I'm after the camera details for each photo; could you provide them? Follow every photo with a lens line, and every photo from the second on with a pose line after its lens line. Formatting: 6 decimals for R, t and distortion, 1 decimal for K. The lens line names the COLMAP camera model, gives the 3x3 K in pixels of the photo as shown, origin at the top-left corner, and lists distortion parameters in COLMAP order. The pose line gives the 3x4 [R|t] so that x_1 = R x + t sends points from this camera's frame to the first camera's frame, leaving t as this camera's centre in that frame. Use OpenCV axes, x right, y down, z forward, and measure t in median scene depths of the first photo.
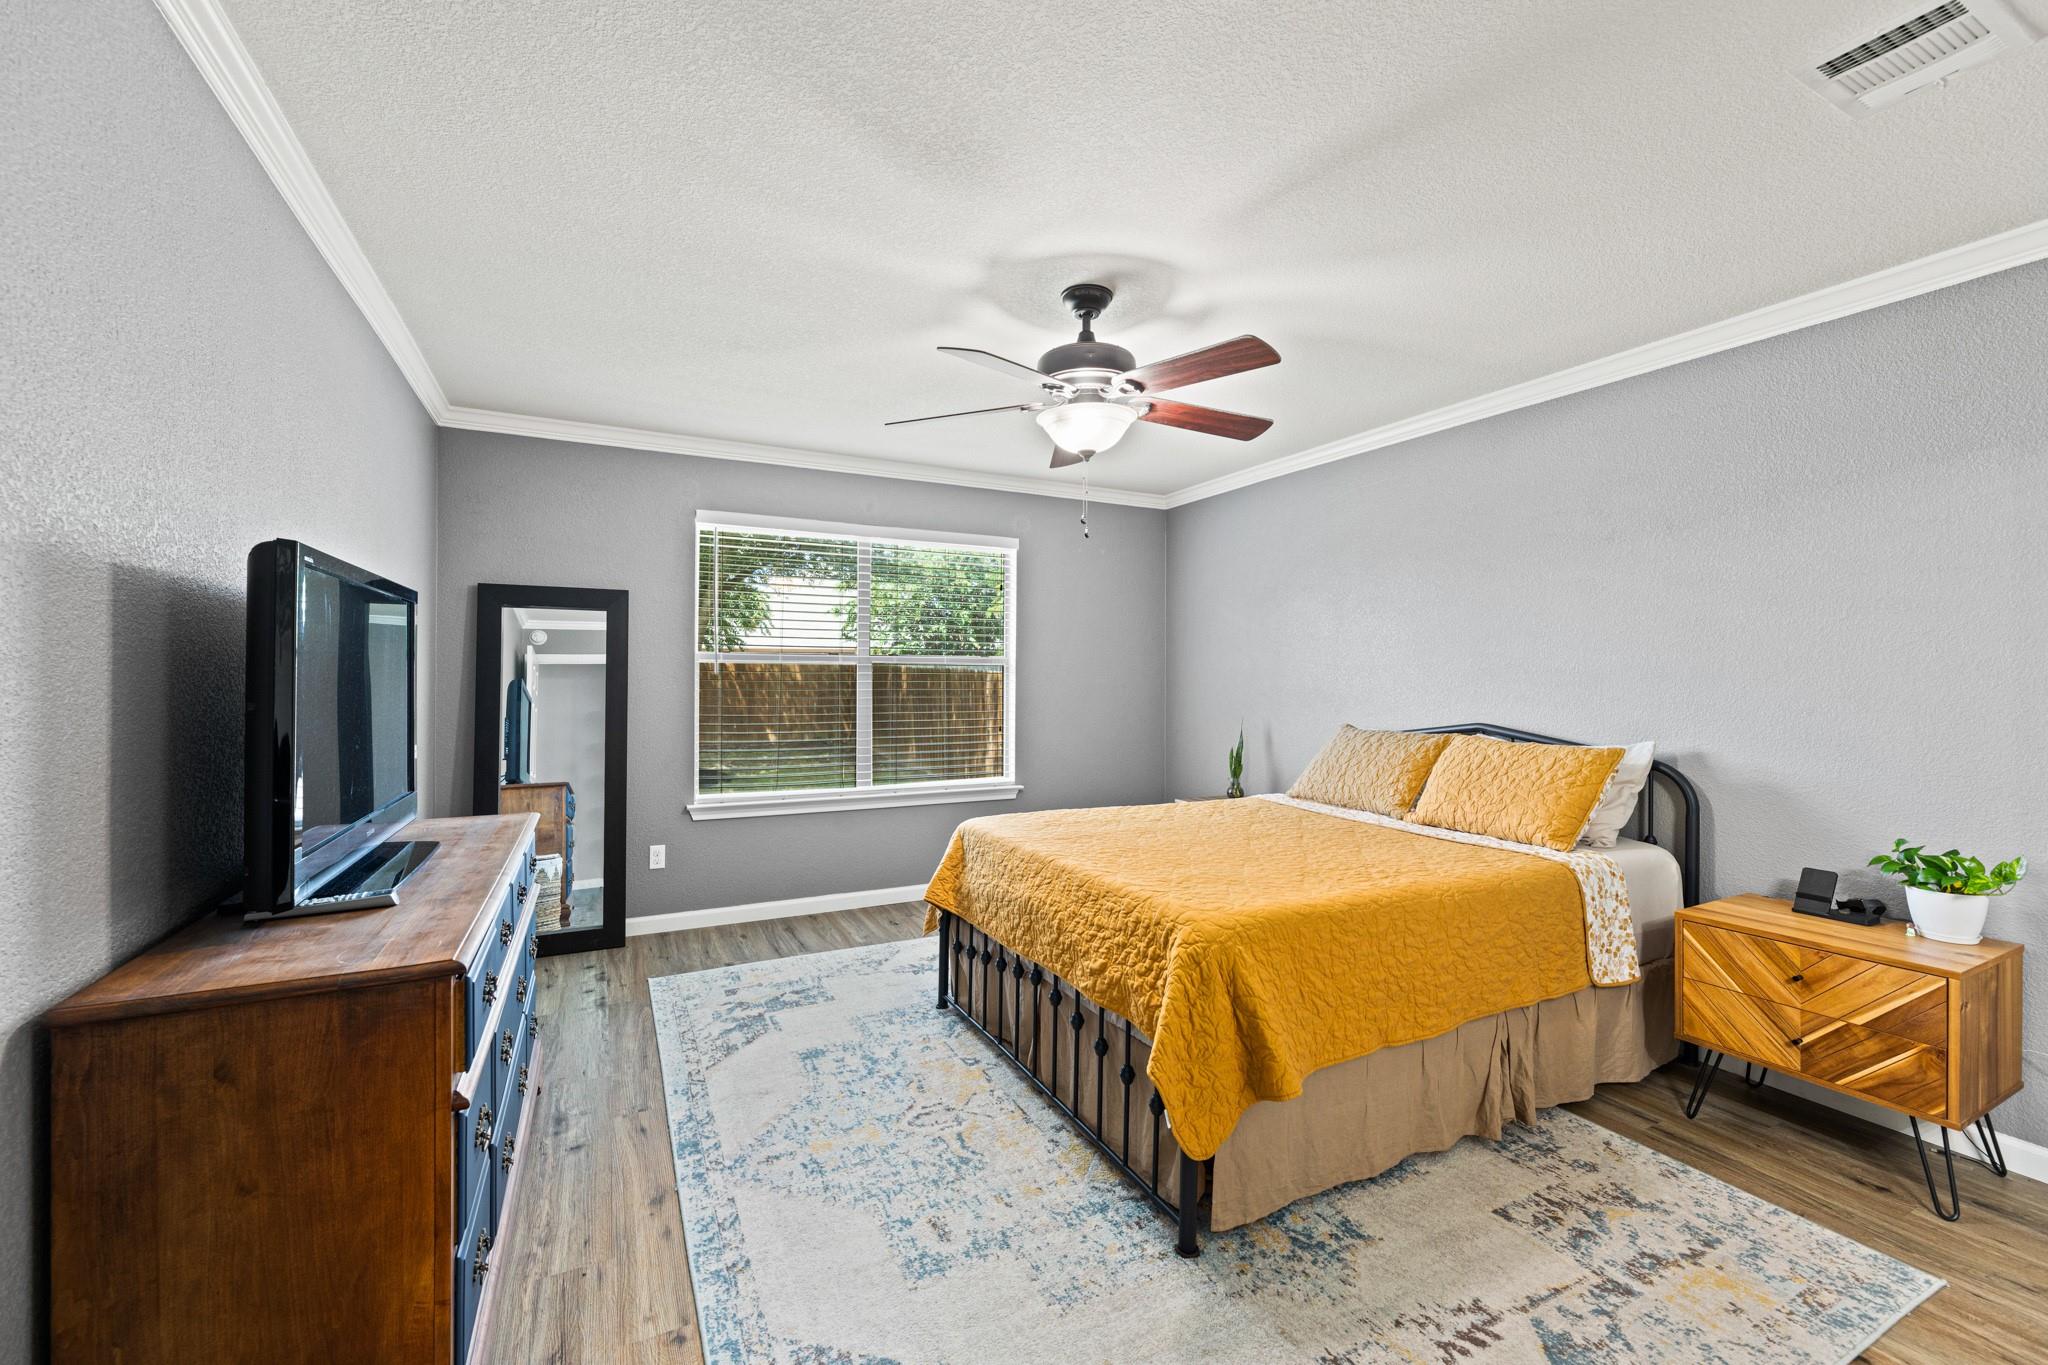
lens RADIAL K [[822.1, 0, 1024.0], [0, 822.1, 682.5], [0, 0, 1]] dist [-0.000158, -0.000060]
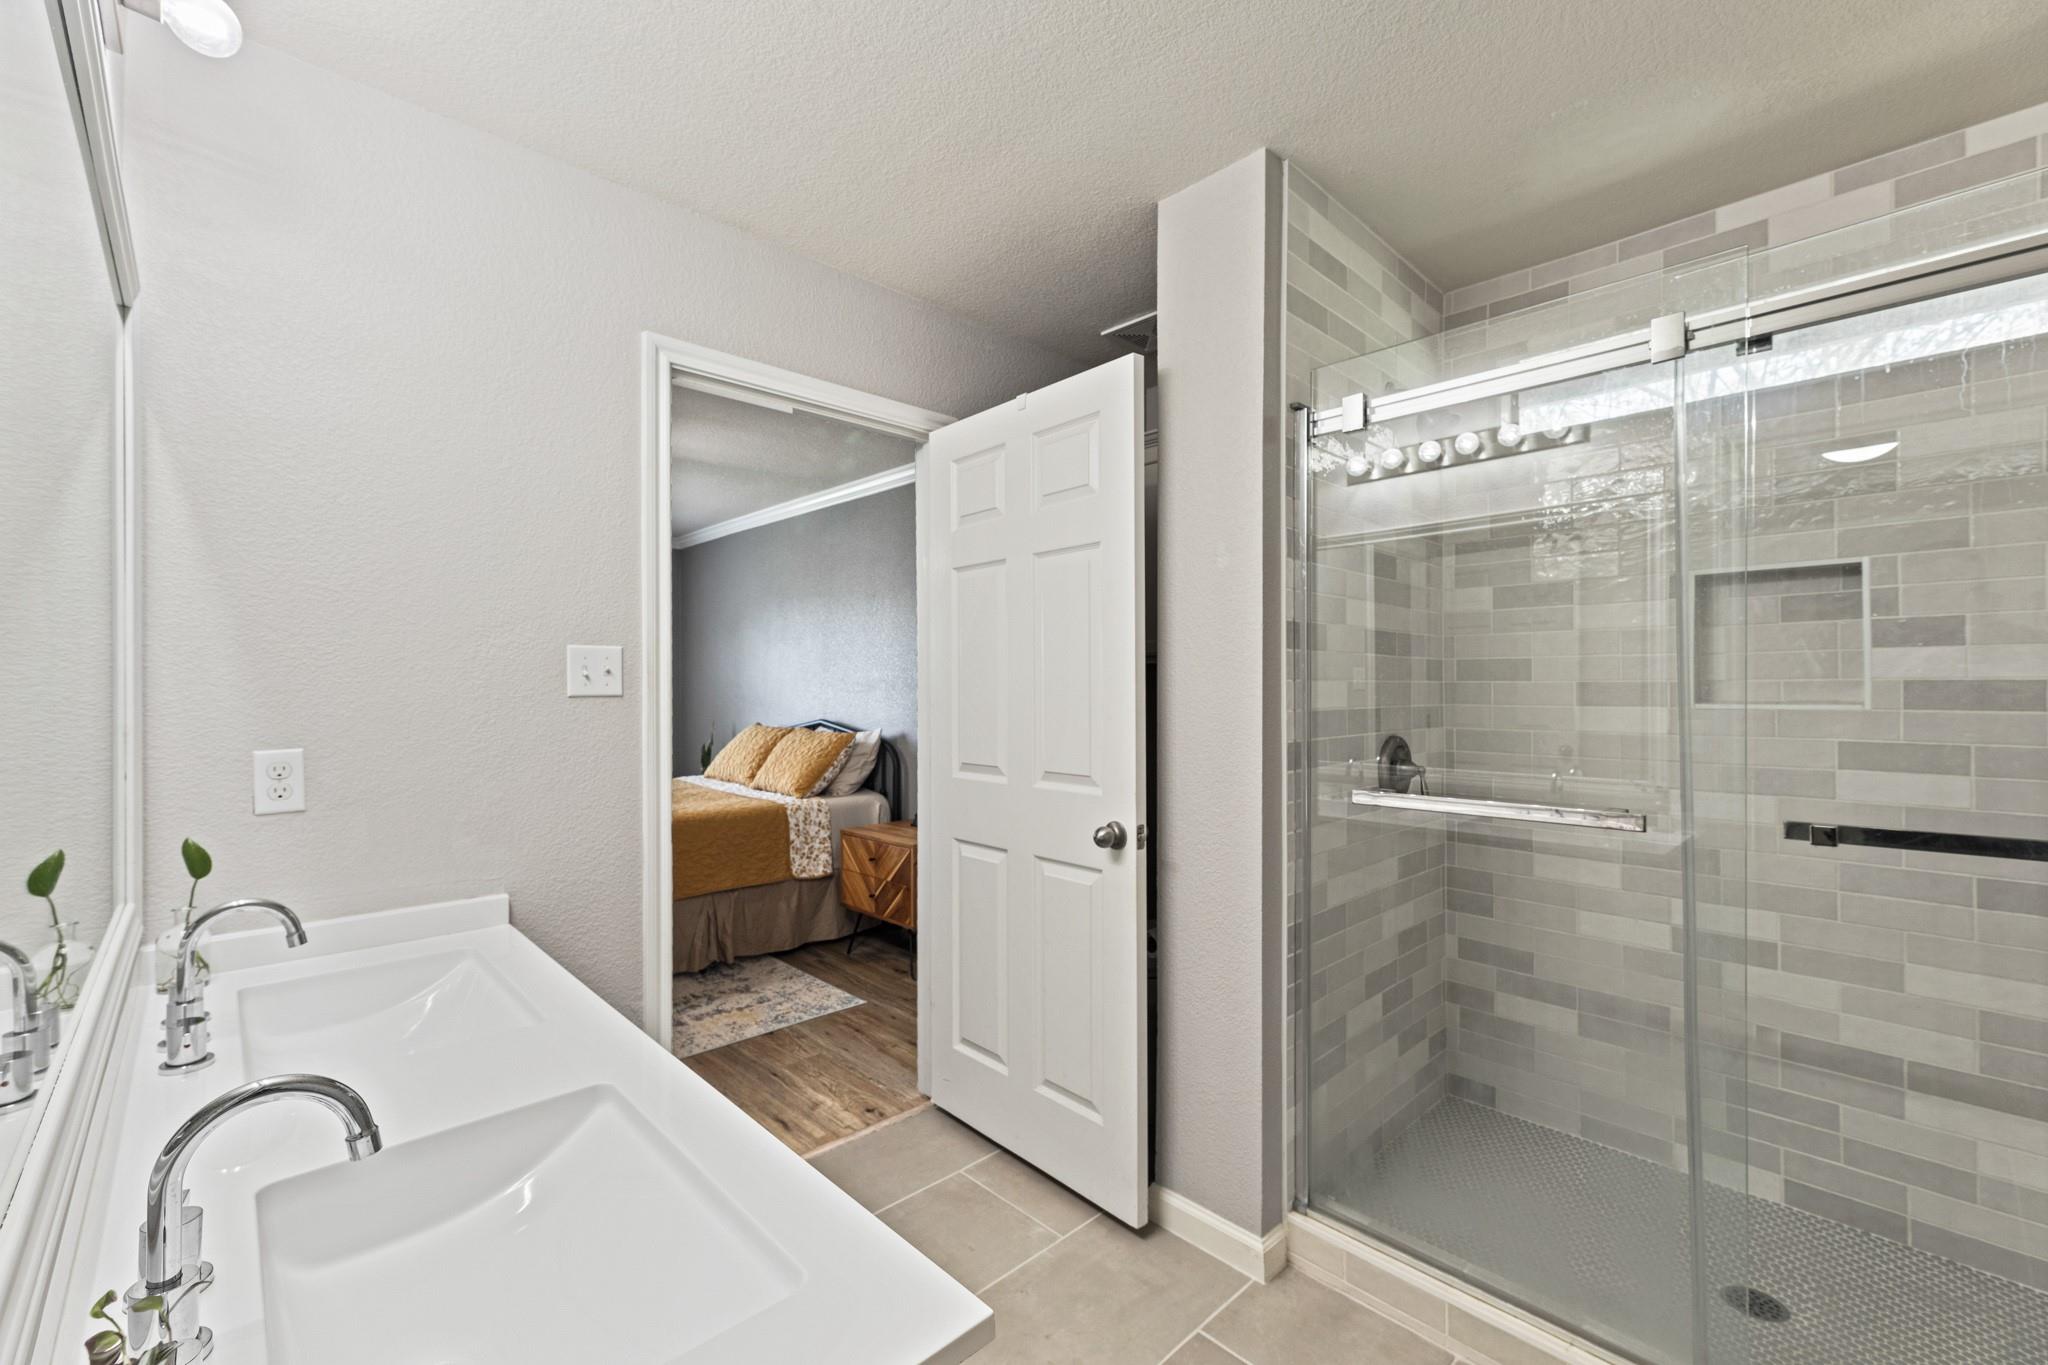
lens RADIAL K [[850.2, 0, 1024.0], [0, 850.2, 682.5], [0, 0, 1]] dist [-0.000888, -0.000120]
pose [[0.960195, -0.008050, 0.279215, 0.656191], [0.011574, 0.999873, -0.010974, 0.008092], [-0.279091, 0.013769, 0.960166, -0.720027]]
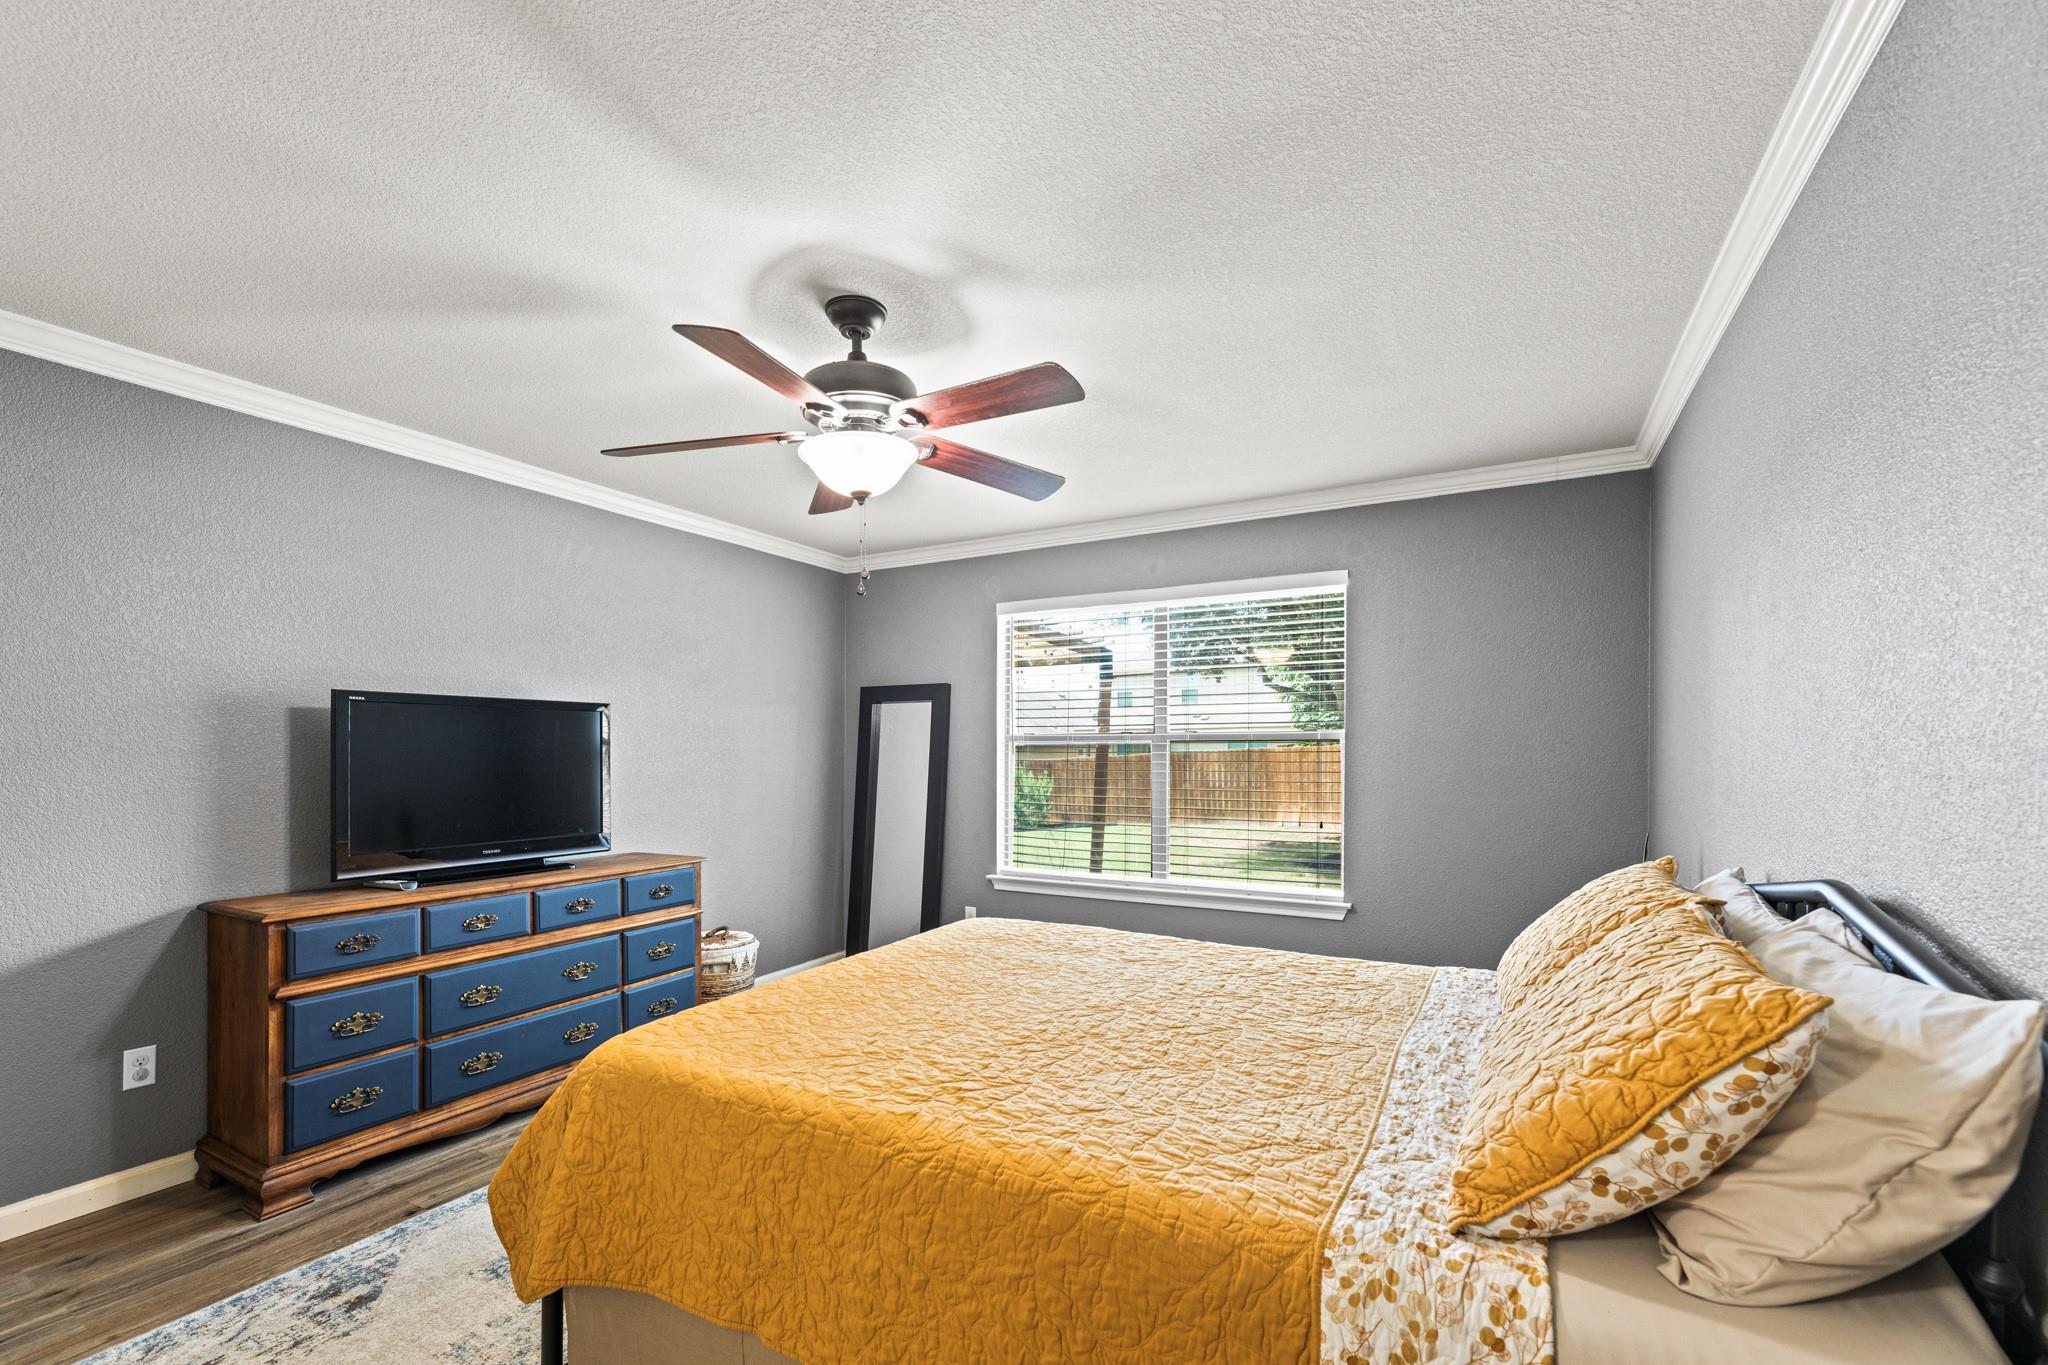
lens RADIAL K [[852.6, 0, 1022.3], [0, 852.6, 751.6], [0, 0, 1]] dist [-0.000473, -0.000079]
pose [[0.552951, -0.005127, -0.833198, 0.923627], [-0.011037, 0.999848, -0.013477, 0.000834], [0.833141, 0.016648, 0.552811, 0.667749]]
